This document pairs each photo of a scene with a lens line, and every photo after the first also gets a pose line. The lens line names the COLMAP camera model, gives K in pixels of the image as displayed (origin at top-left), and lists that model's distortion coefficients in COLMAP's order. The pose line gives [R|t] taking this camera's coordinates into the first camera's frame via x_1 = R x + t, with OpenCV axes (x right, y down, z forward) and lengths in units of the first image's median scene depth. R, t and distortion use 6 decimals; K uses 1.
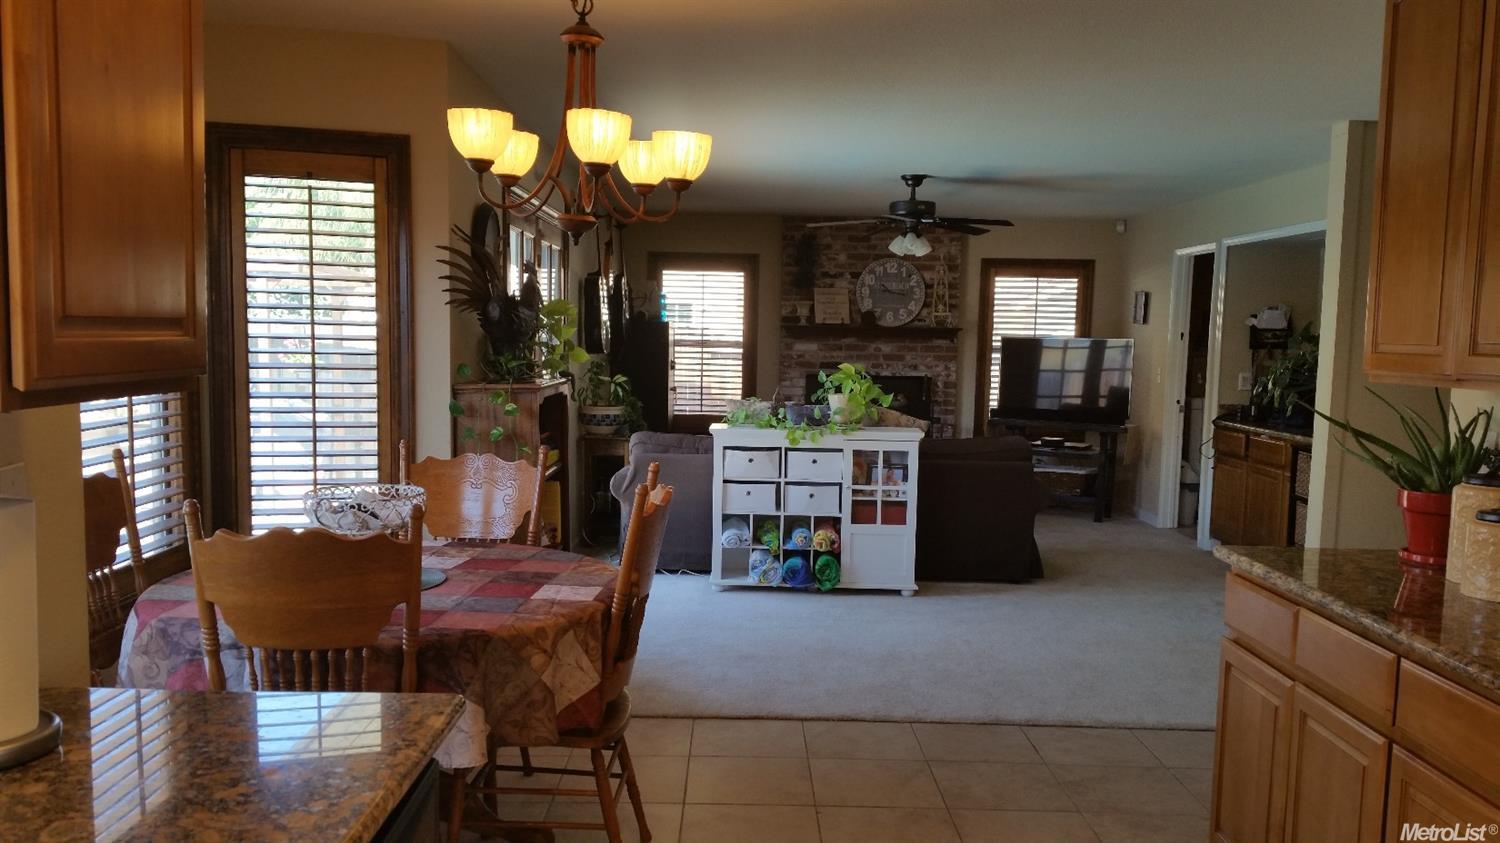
lens RADIAL K [[1193.2, 0, 746.1], [0, 1193.2, 450.9], [0, 0, 1]] dist [0.122548, -0.268483]
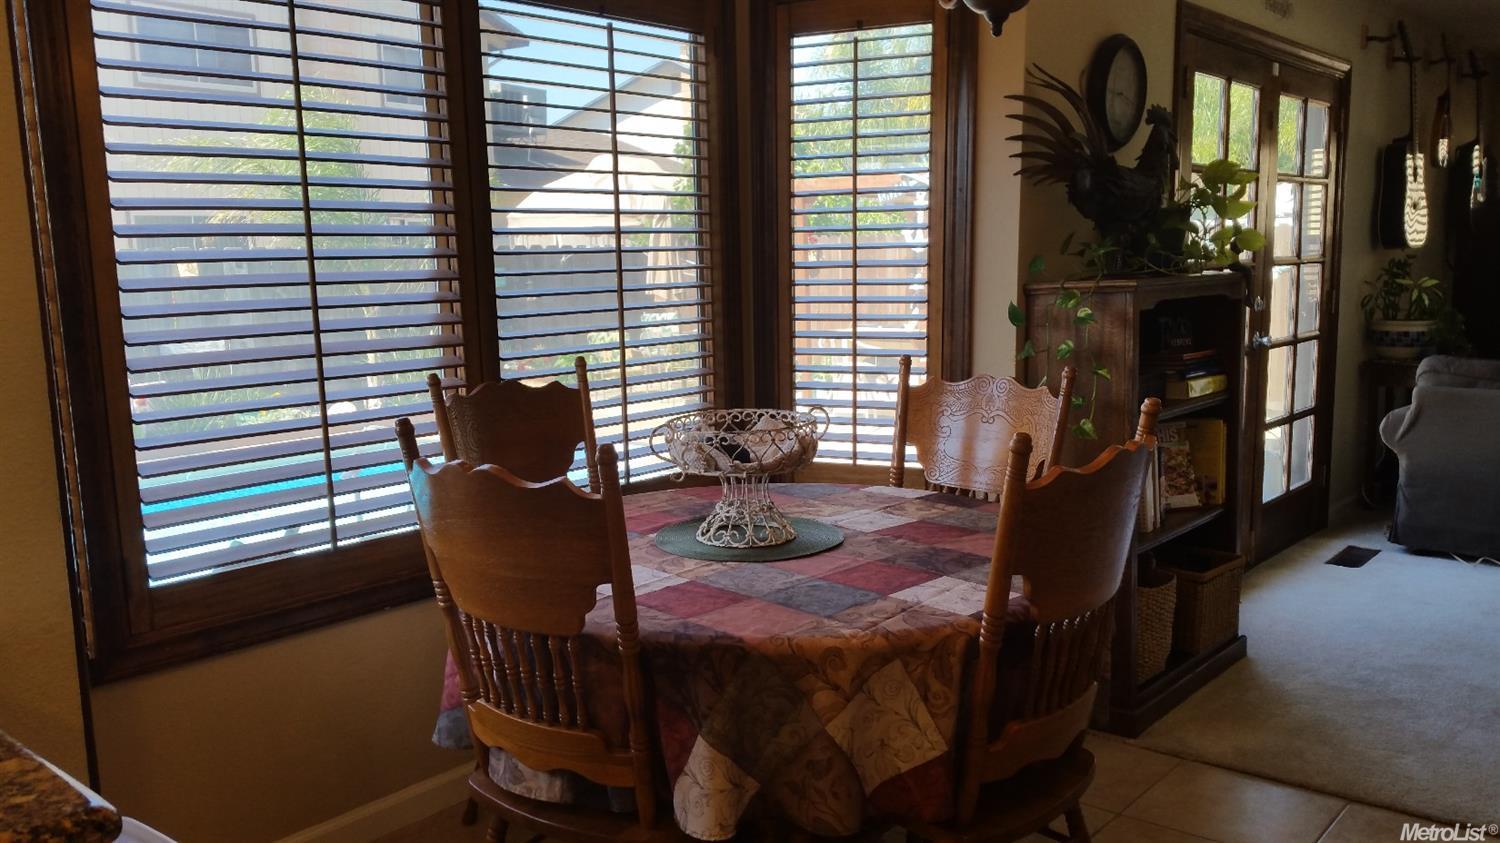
lens RADIAL K [[1193.2, 0, 746.1], [0, 1193.2, 450.9], [0, 0, 1]] dist [0.122548, -0.268483]
pose [[0.747091, 0.072345, -0.660773, 0.196710], [-0.030038, 0.996719, 0.075165, -0.003275], [0.664043, -0.036306, 0.746813, 0.479863]]
